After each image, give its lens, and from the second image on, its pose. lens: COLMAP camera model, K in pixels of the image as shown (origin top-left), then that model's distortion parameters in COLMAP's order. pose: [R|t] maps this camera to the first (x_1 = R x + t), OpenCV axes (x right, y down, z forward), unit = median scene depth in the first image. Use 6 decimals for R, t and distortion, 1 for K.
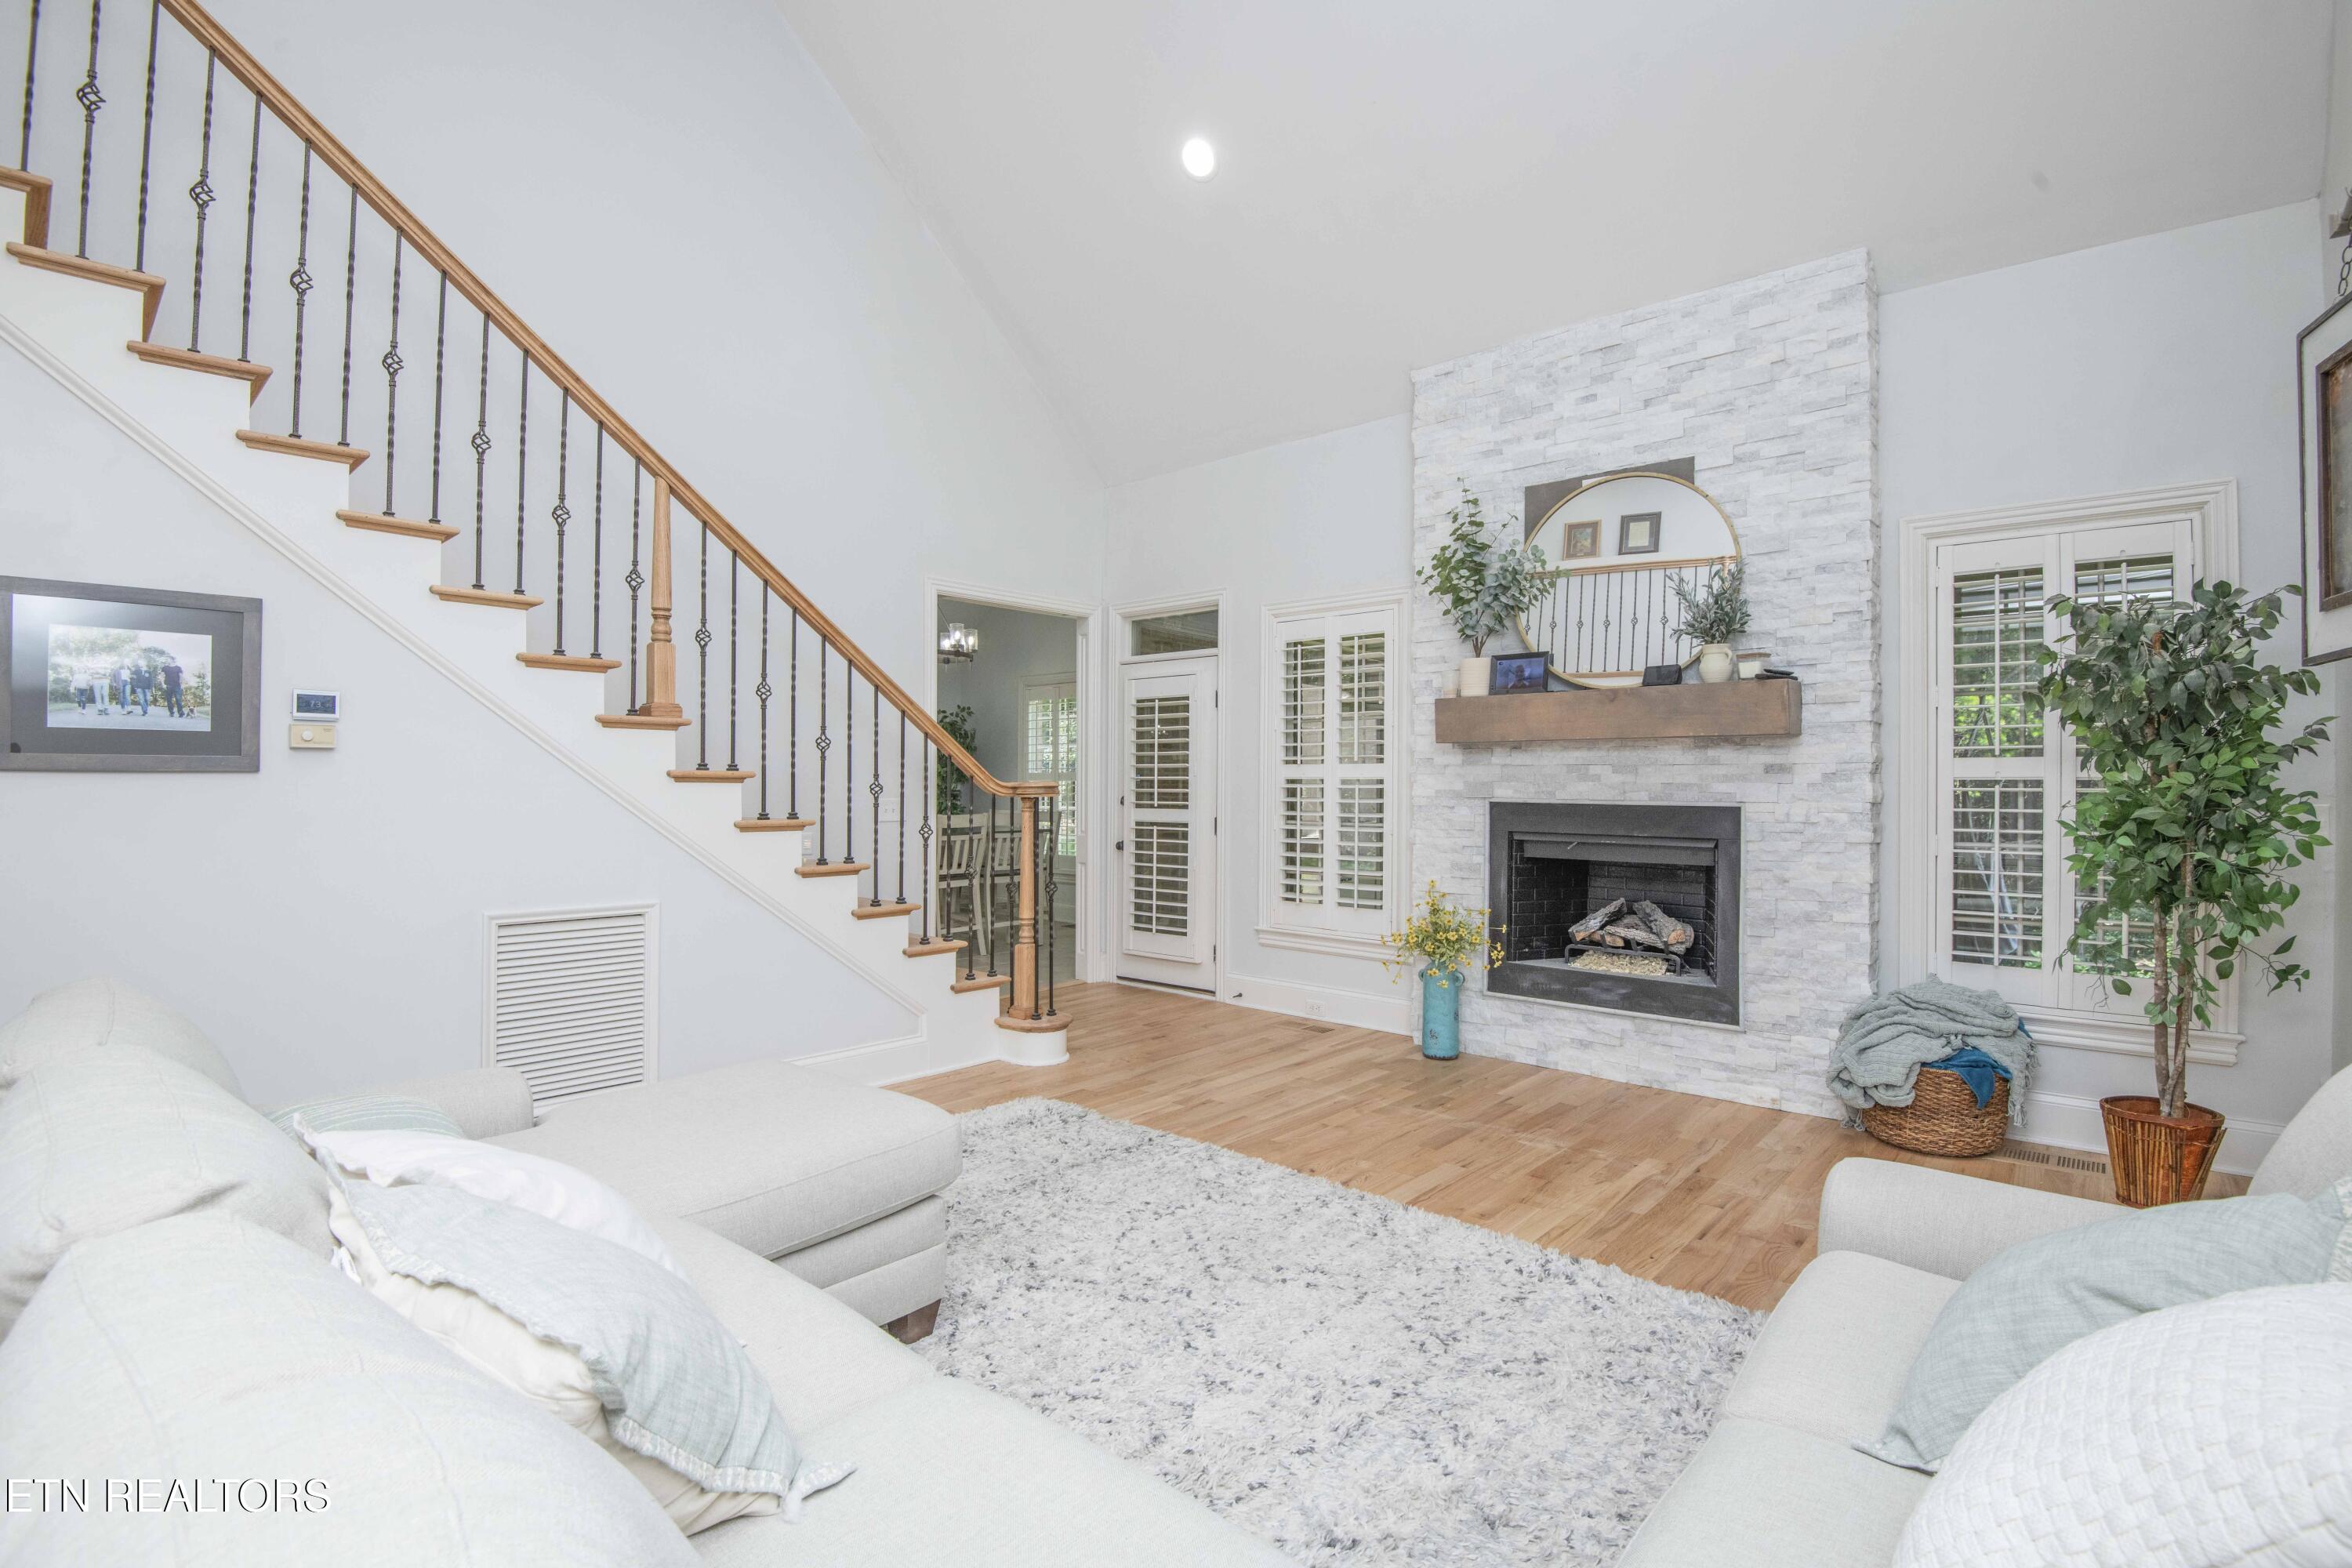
lens RADIAL K [[1098.9, 0, 1183.2], [0, 1098.9, 782.5], [0, 0, 1]] dist [-0.014402, -0.001999]
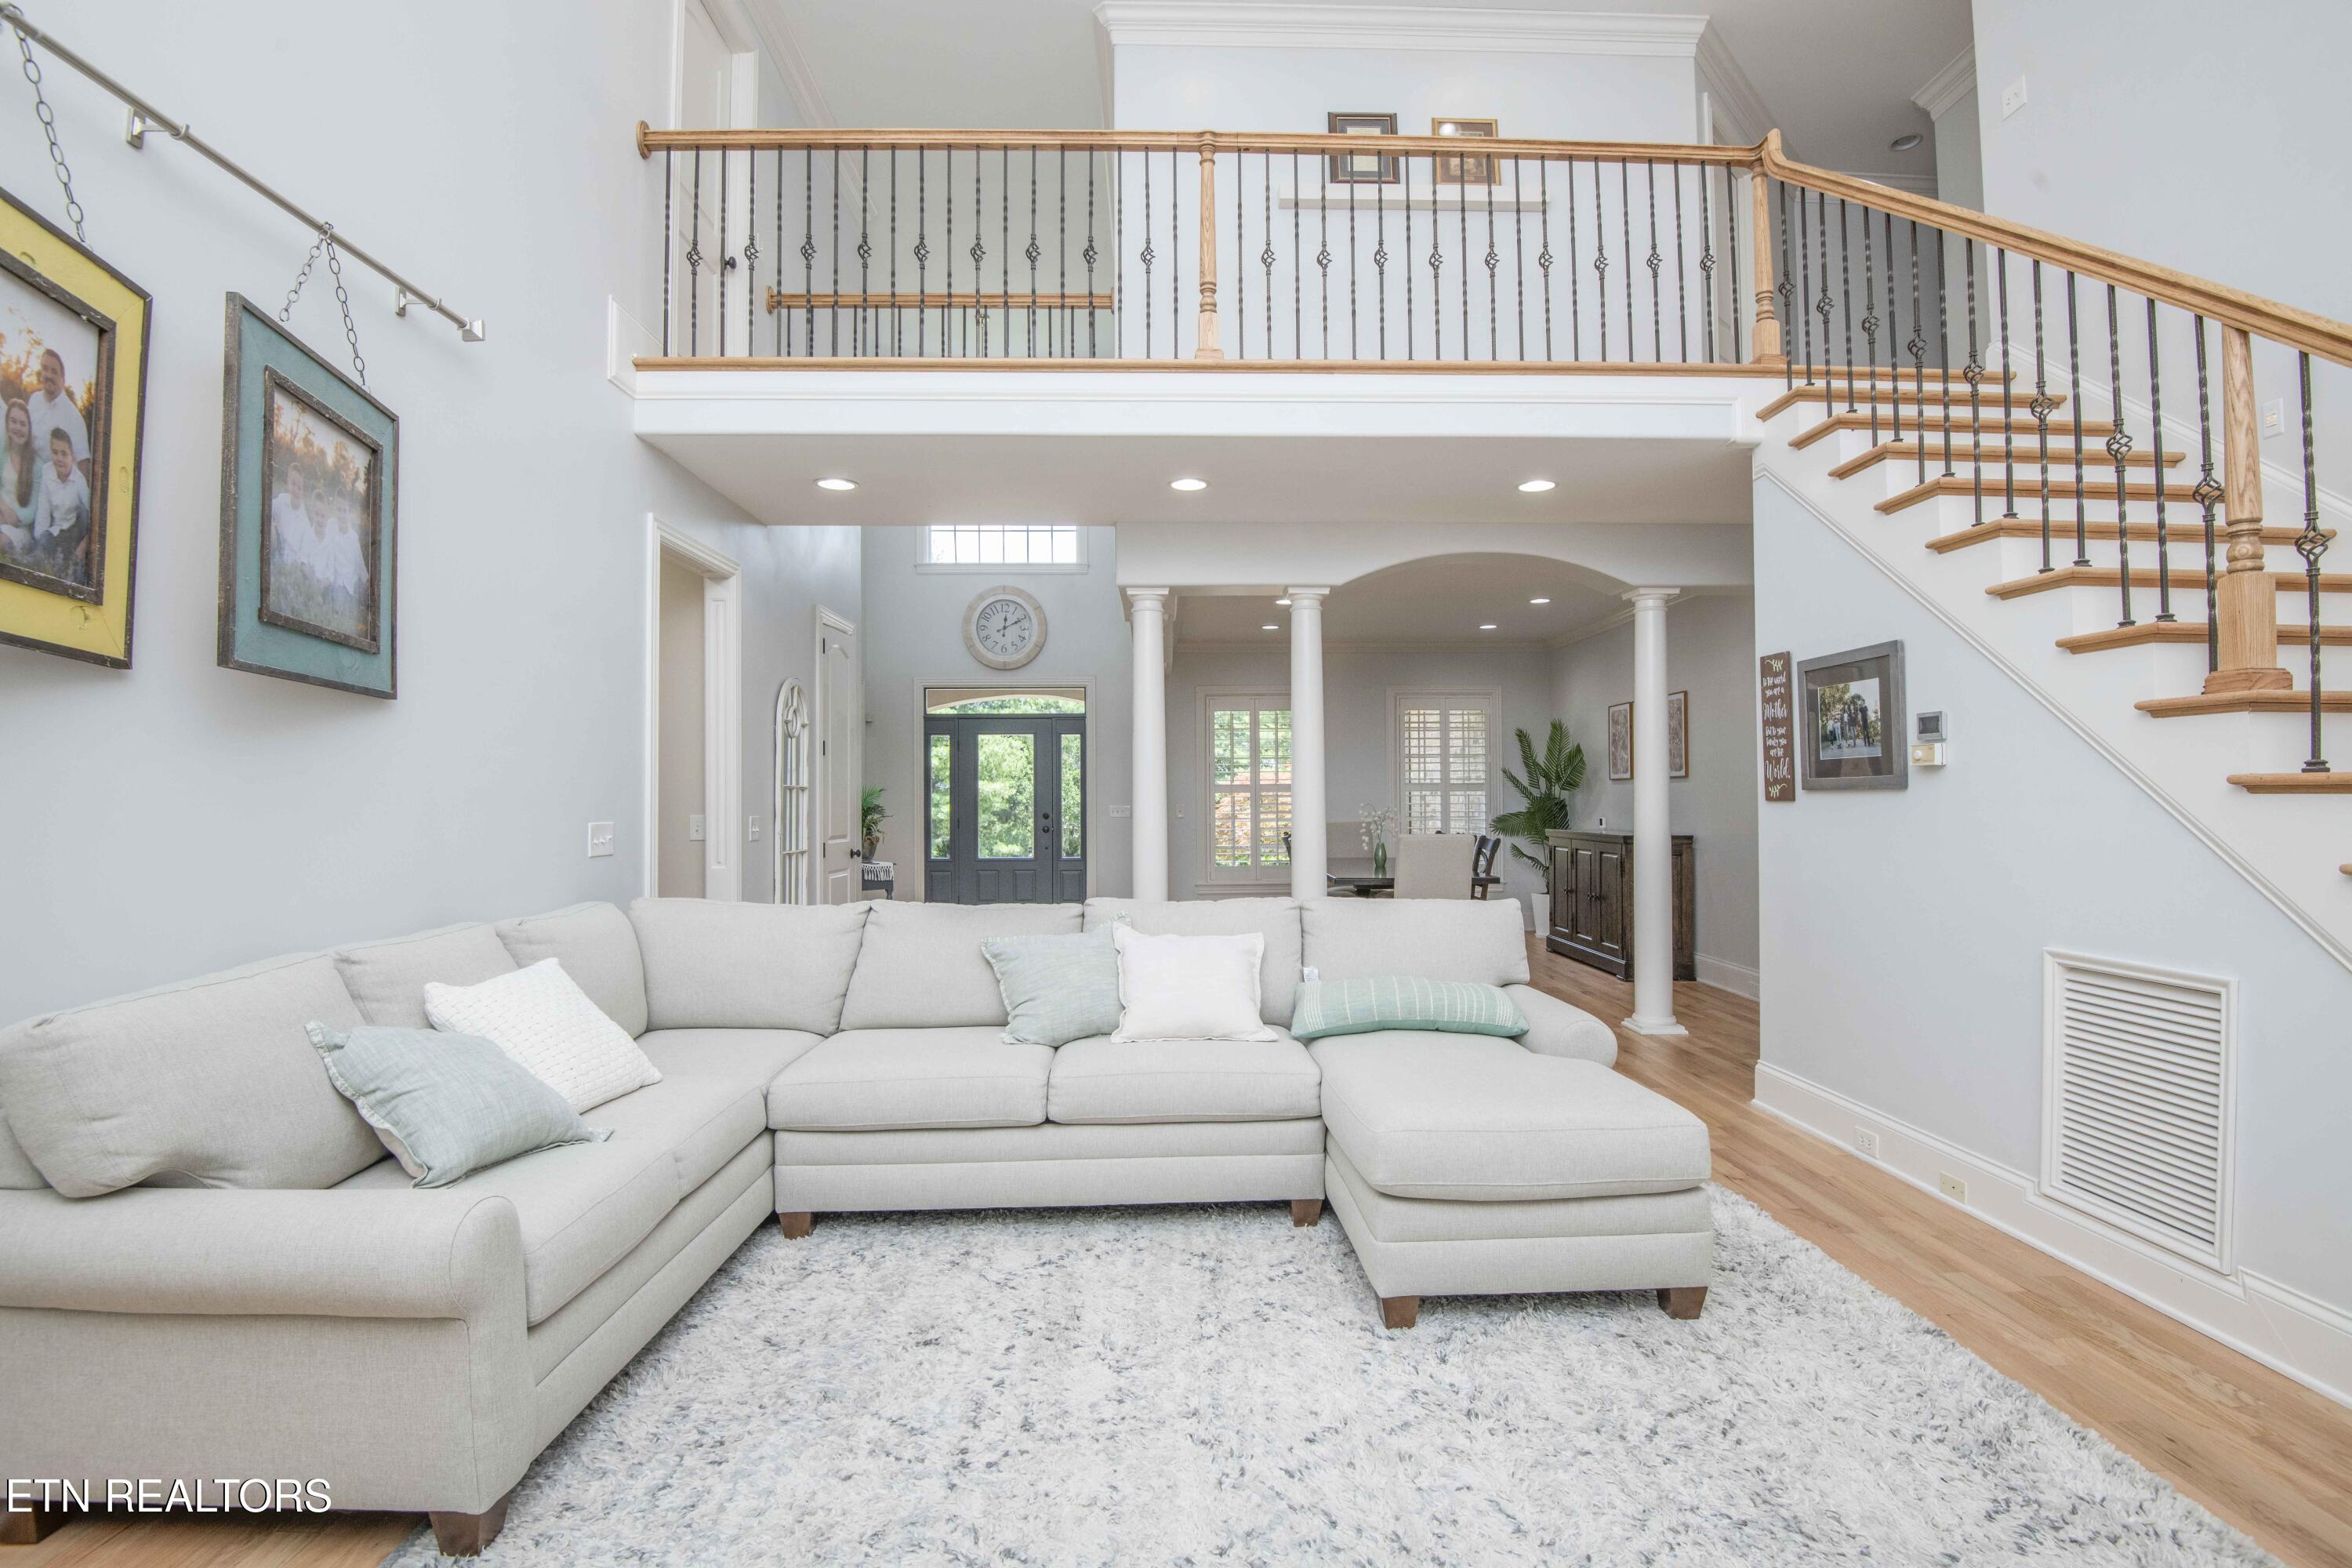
lens RADIAL K [[1098.9, 0, 1180.8], [0, 1098.9, 785.9], [0, 0, 1]] dist [-0.014402, -0.001999]
pose [[-0.721992, -0.000991, -0.691901, 0.565130], [0.014981, 0.999742, -0.017064, -0.003994], [0.691739, -0.022685, -0.721791, 1.445491]]
